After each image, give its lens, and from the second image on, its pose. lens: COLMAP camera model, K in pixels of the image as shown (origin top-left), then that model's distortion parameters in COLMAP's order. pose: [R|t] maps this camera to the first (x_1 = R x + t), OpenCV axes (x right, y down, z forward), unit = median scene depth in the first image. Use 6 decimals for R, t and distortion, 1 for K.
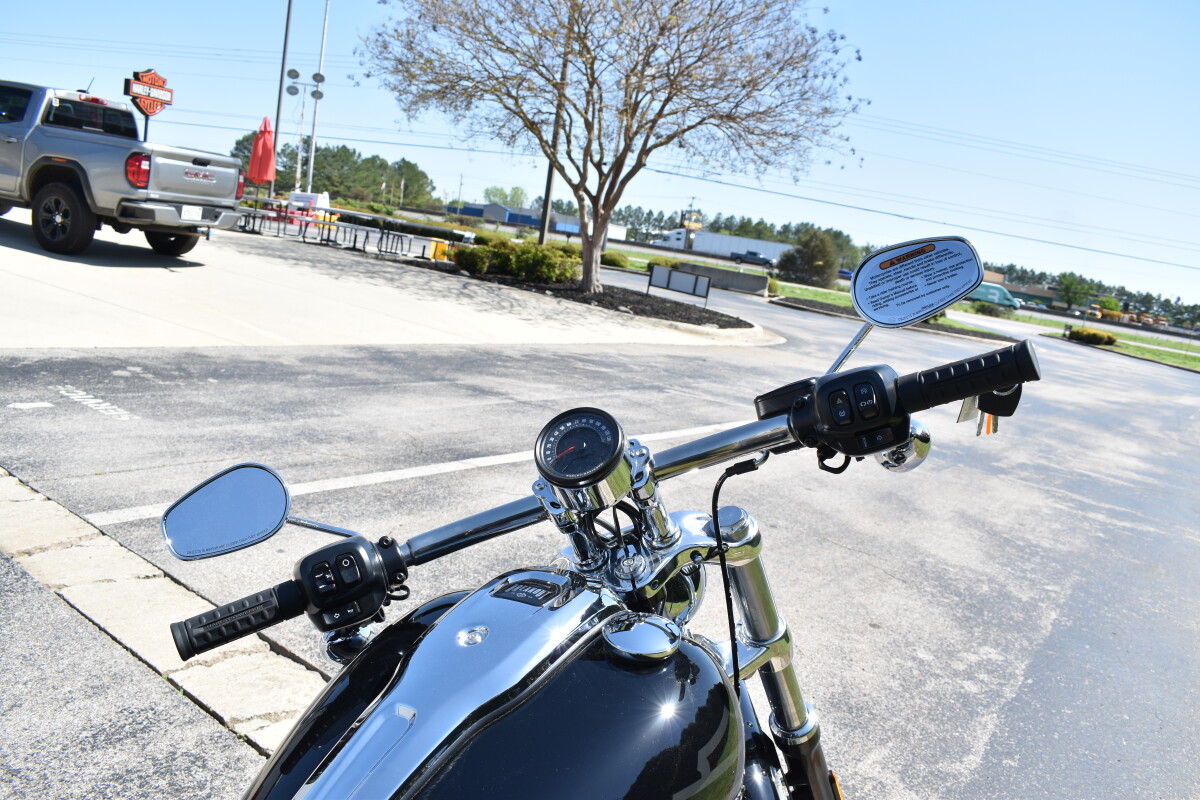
lens RADIAL K [[964.3, 0, 600.0], [0, 964.3, 400.0], [0, 0, 1]] dist [-0.099623, 0.017084]
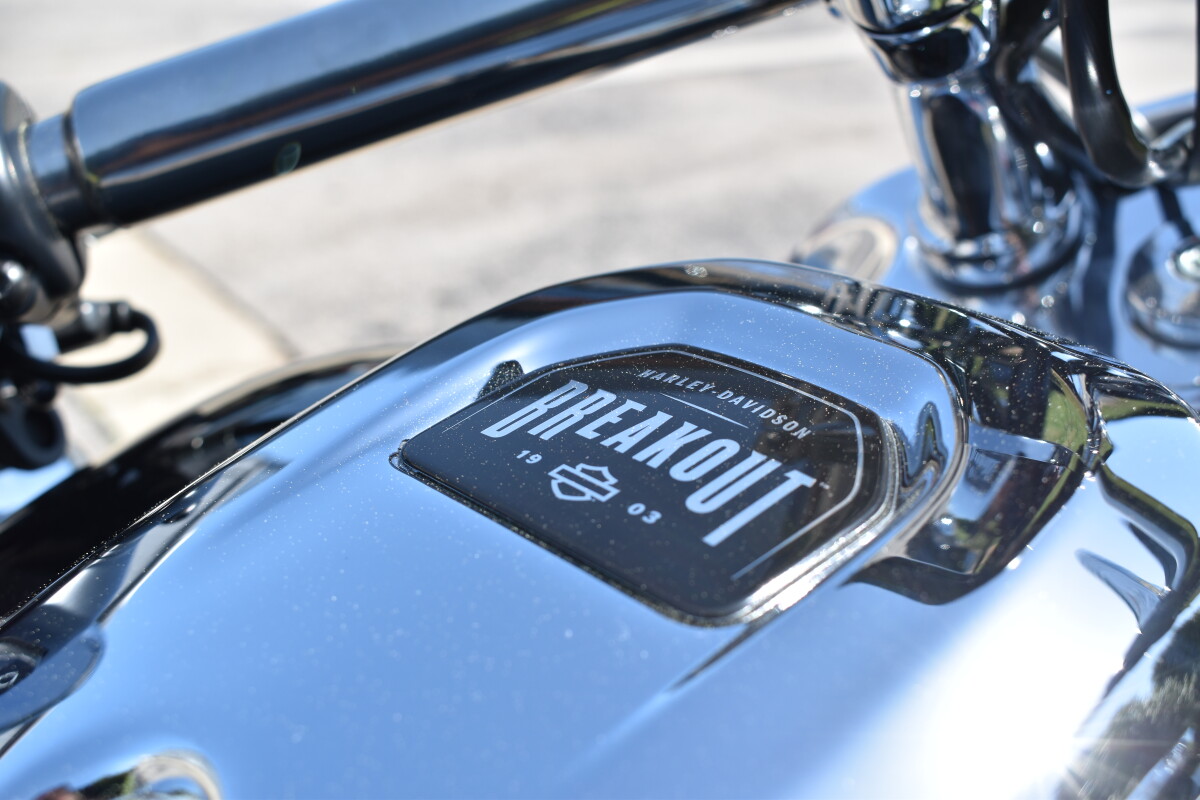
lens RADIAL K [[1293.9, 0, 600.0], [0, 1293.9, 384.8], [0, 0, 1]] dist [-0.045594, -0.002132]
pose [[0.985155, 0.064637, -0.159036, -0.047519], [-0.016915, 0.958449, 0.284760, 0.126286], [0.170834, -0.277843, 0.945314, 0.756748]]
